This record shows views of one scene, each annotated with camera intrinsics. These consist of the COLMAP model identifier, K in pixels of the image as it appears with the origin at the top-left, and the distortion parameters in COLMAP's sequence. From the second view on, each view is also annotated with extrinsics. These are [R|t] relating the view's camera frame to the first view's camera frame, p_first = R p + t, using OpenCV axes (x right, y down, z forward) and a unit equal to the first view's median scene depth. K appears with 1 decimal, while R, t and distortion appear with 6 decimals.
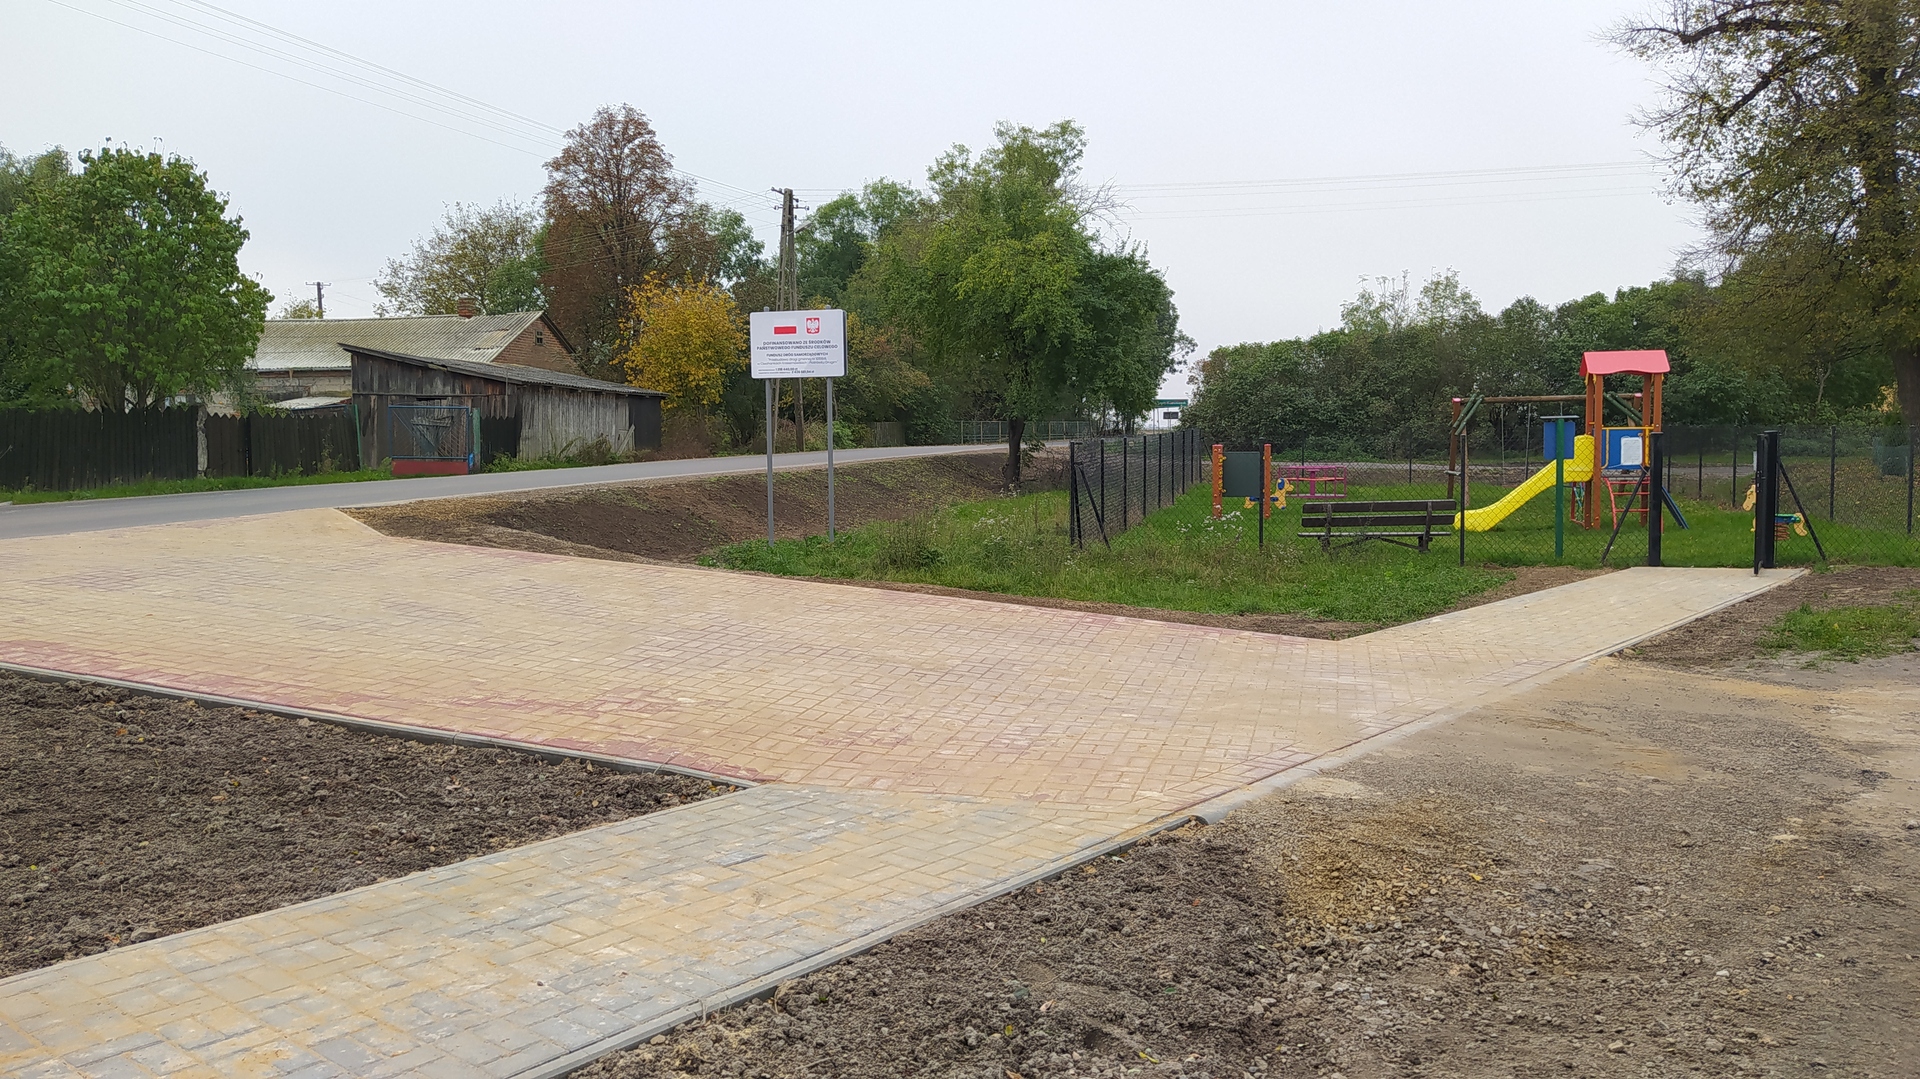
lens RADIAL K [[1498.0, 0, 960.0], [0, 1498.0, 539.5], [0, 0, 1]] dist [0.115327, -0.182452]
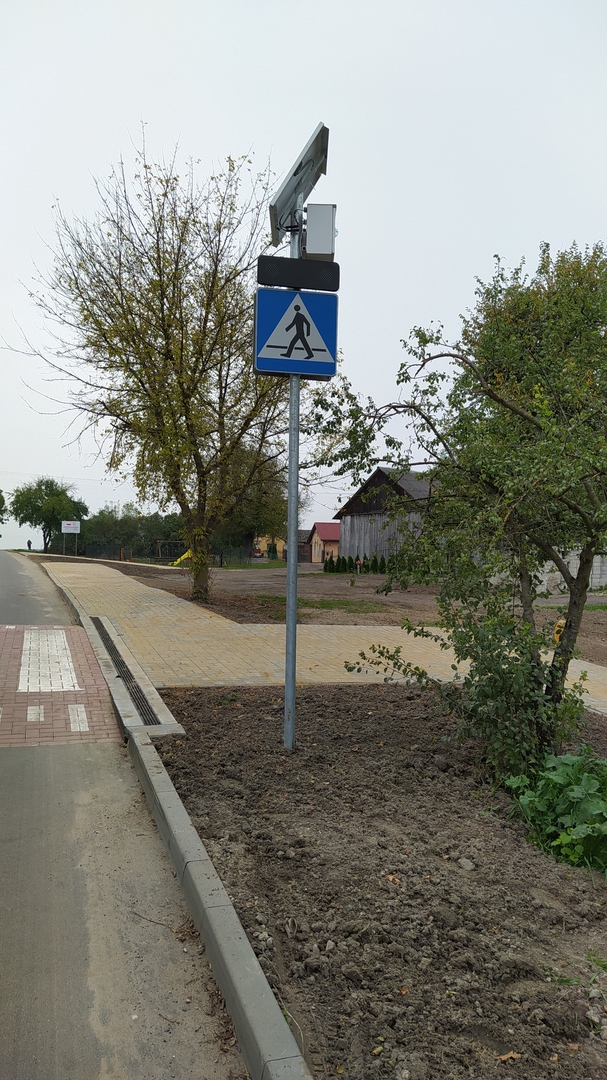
lens RADIAL K [[842.6, 0, 303.5], [0, 842.6, 540.0], [0, 0, 1]] dist [0.115327, -0.182452]
pose [[0.818850, 0.032087, 0.573110, -0.627312], [0.019332, 0.996328, -0.083404, 0.100338], [-0.573682, 0.079375, 0.815223, -1.051123]]
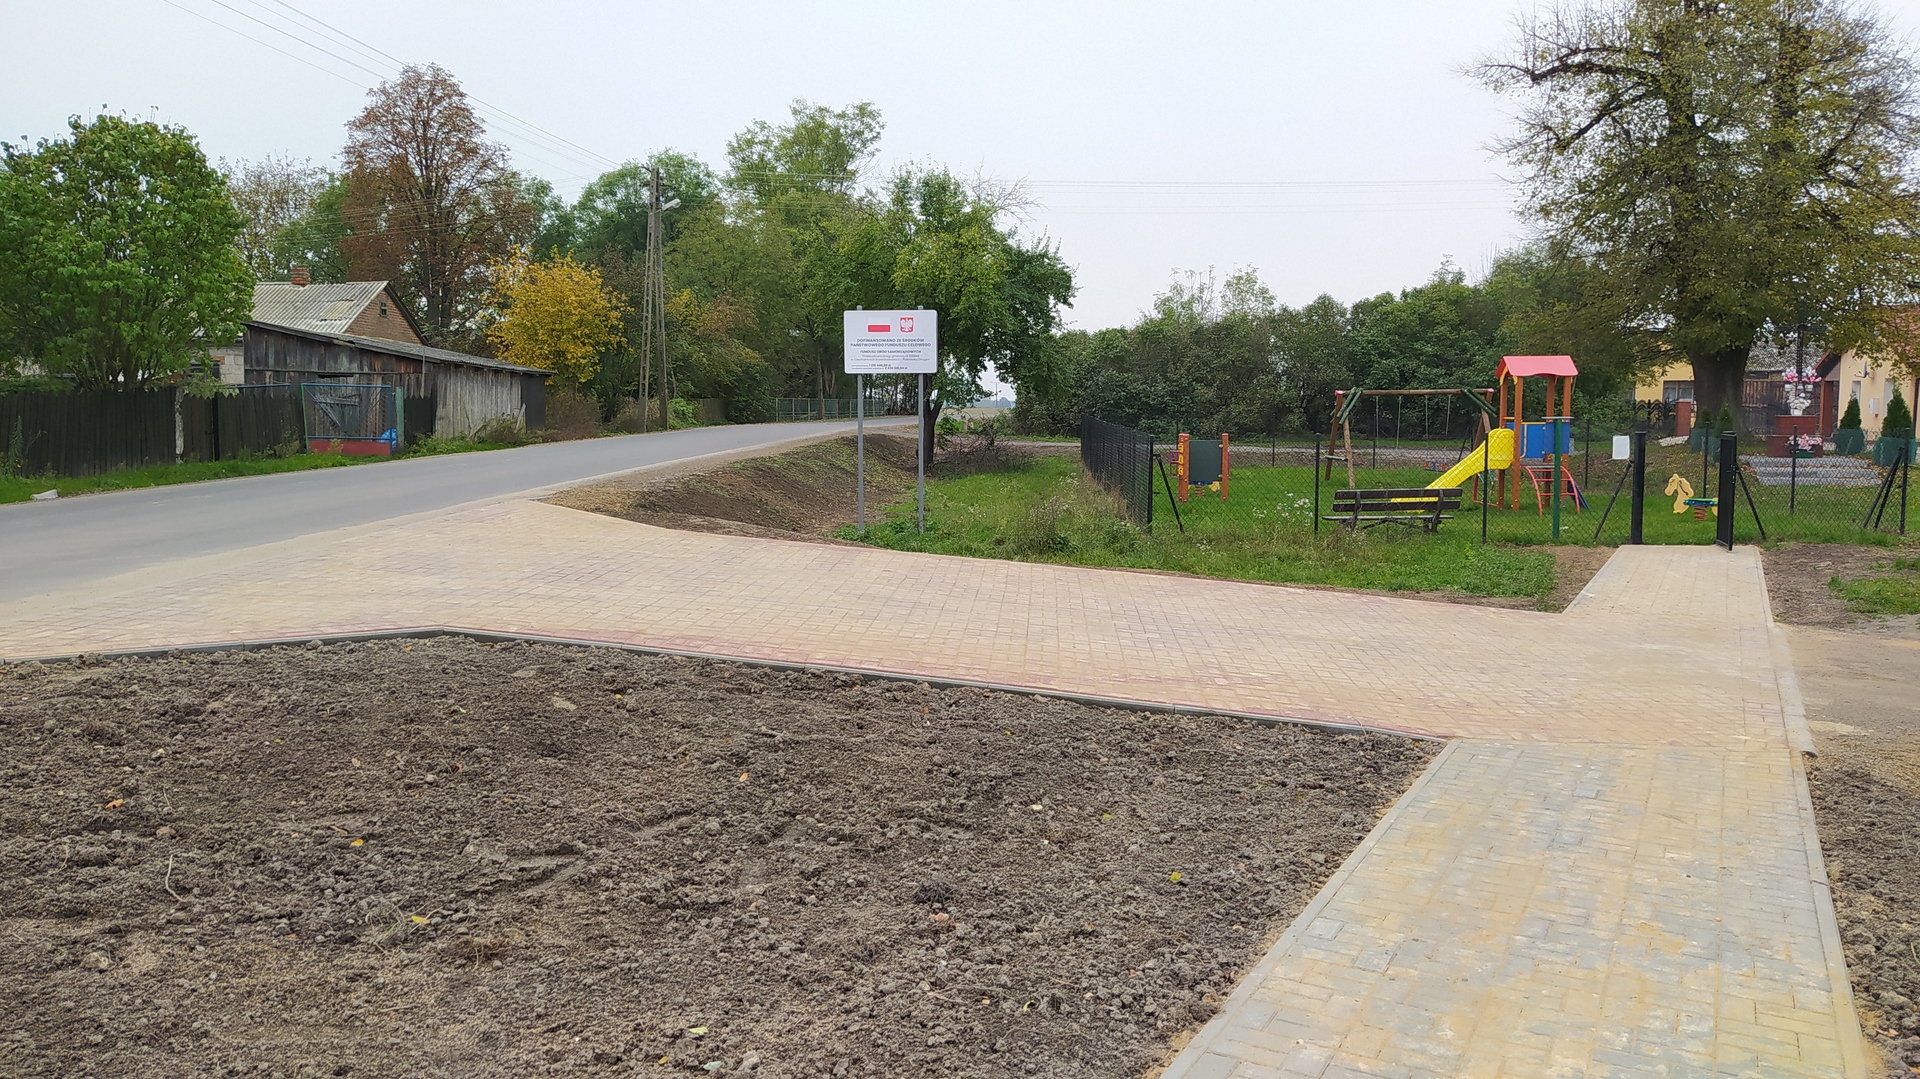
lens RADIAL K [[1498.0, 0, 960.0], [0, 1498.0, 539.5], [0, 0, 1]] dist [0.115327, -0.182452]
pose [[0.979313, -0.007625, 0.202207, -0.148403], [0.003814, 0.999808, 0.019230, -0.005604], [-0.202315, -0.018061, 0.979154, -0.027662]]
